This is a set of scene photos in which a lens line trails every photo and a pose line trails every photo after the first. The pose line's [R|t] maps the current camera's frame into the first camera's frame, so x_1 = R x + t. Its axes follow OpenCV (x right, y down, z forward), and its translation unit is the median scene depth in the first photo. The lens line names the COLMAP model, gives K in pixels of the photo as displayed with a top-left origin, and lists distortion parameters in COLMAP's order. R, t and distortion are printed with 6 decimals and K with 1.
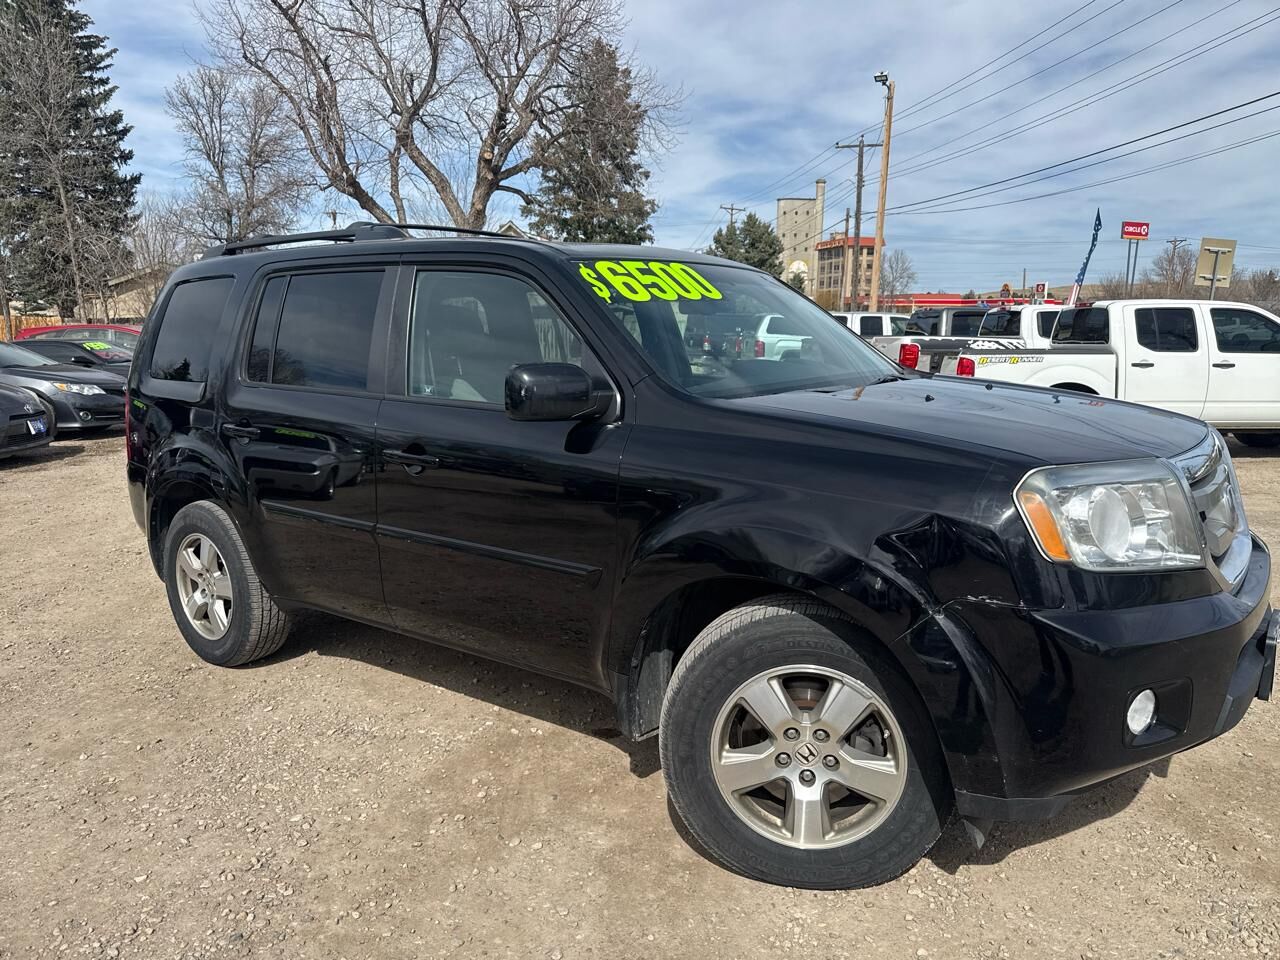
lens RADIAL K [[895.5, 0, 630.0], [0, 895.5, 492.7], [0, 0, 1]] dist [0.014358, -0.025075]
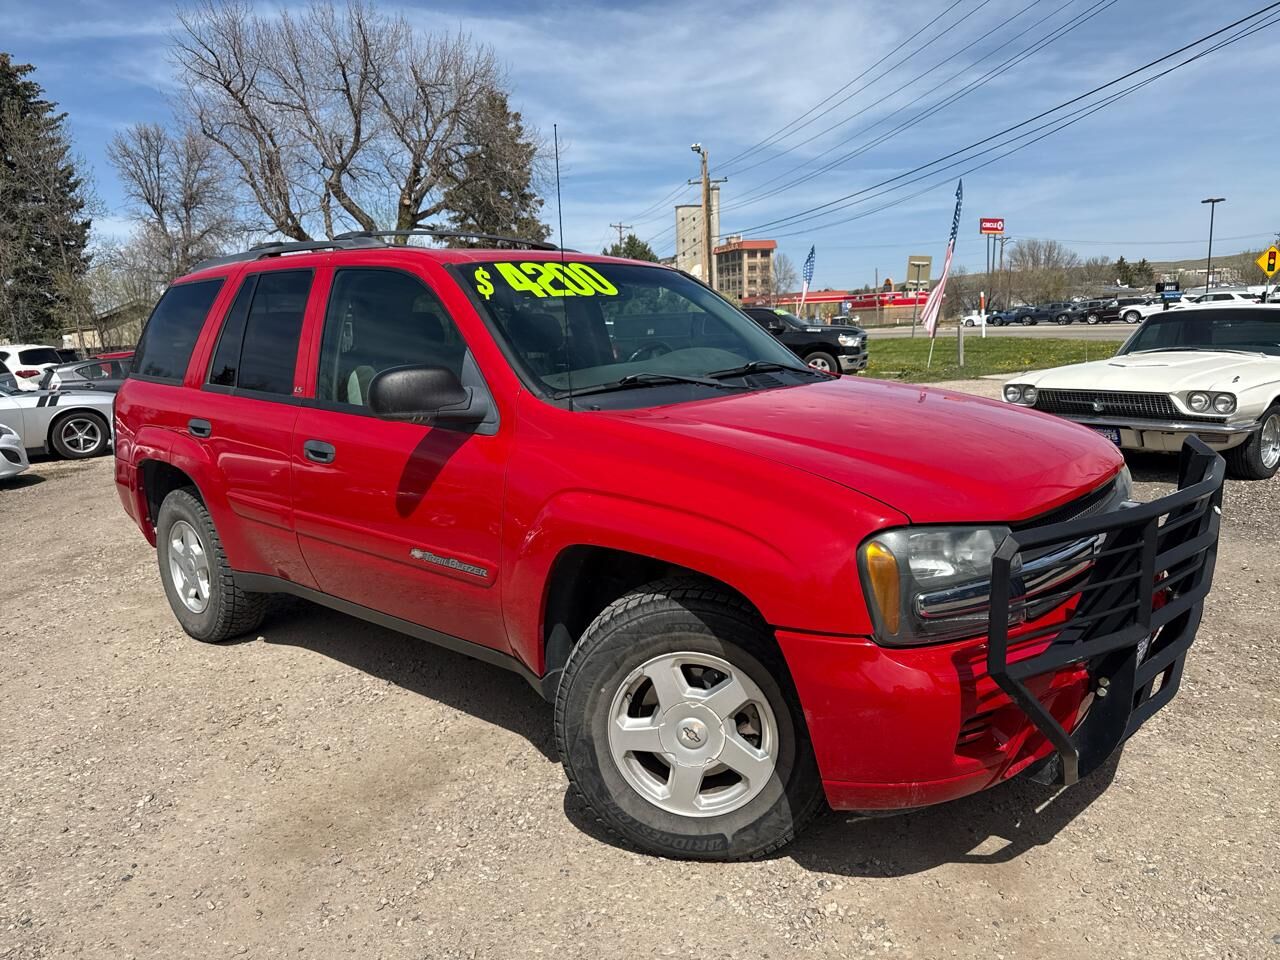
lens RADIAL K [[895.5, 0, 636.0], [0, 895.5, 500.9], [0, 0, 1]] dist [0.014358, -0.025075]
pose [[0.993757, -0.063802, 0.091524, 0.013879], [0.063538, 0.997963, 0.005805, 0.041273], [-0.091708, 0.000046, 0.995786, -0.219582]]
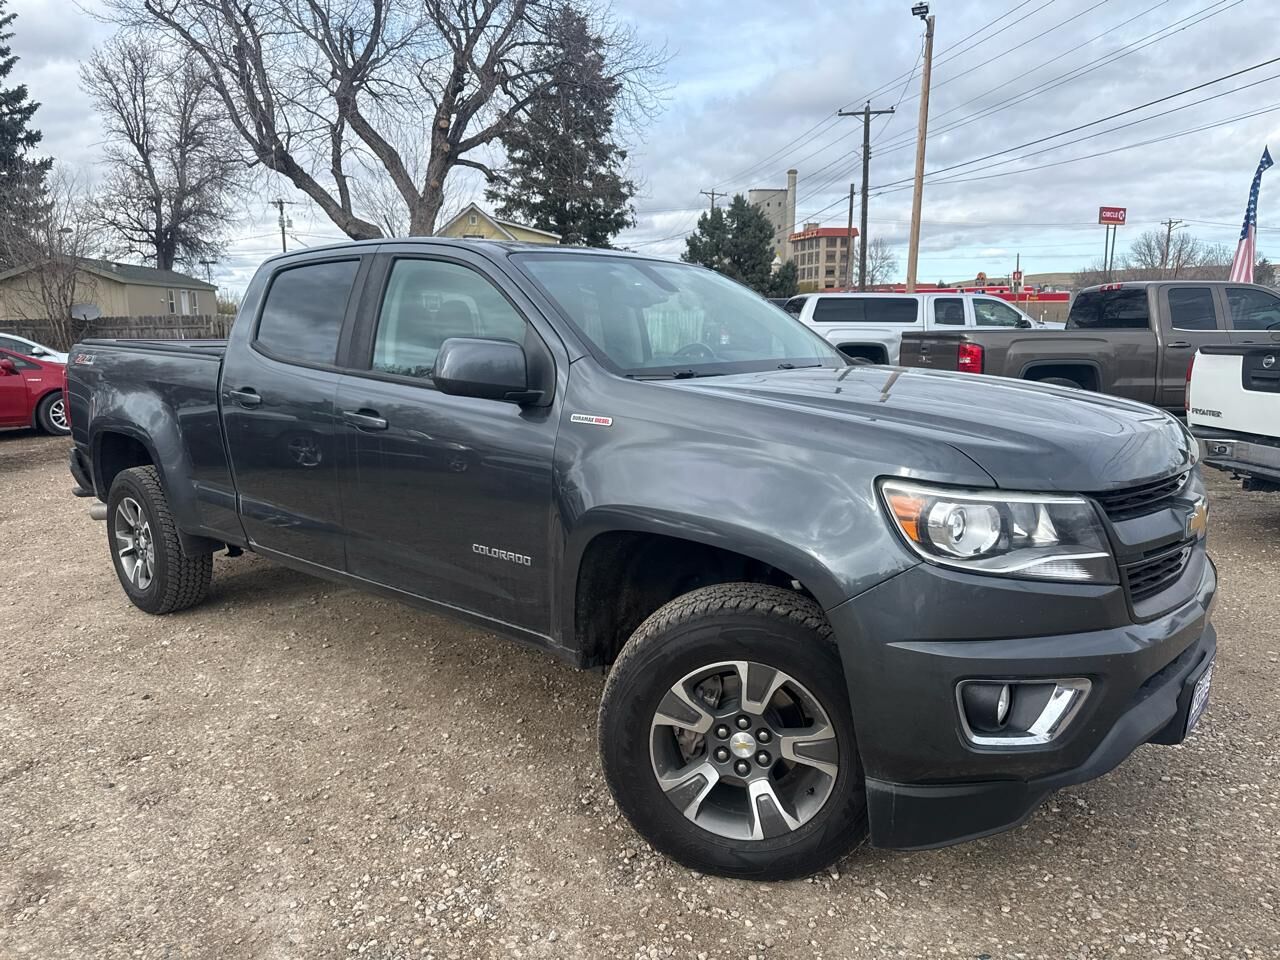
lens RADIAL K [[895.5, 0, 640.2], [0, 895.5, 489.5], [0, 0, 1]] dist [0.014358, -0.025075]
pose [[0.998947, -0.024597, 0.038738, -0.010228], [0.024530, 0.999697, 0.002223, -0.019278], [-0.038781, -0.001271, 0.999247, 0.111543]]
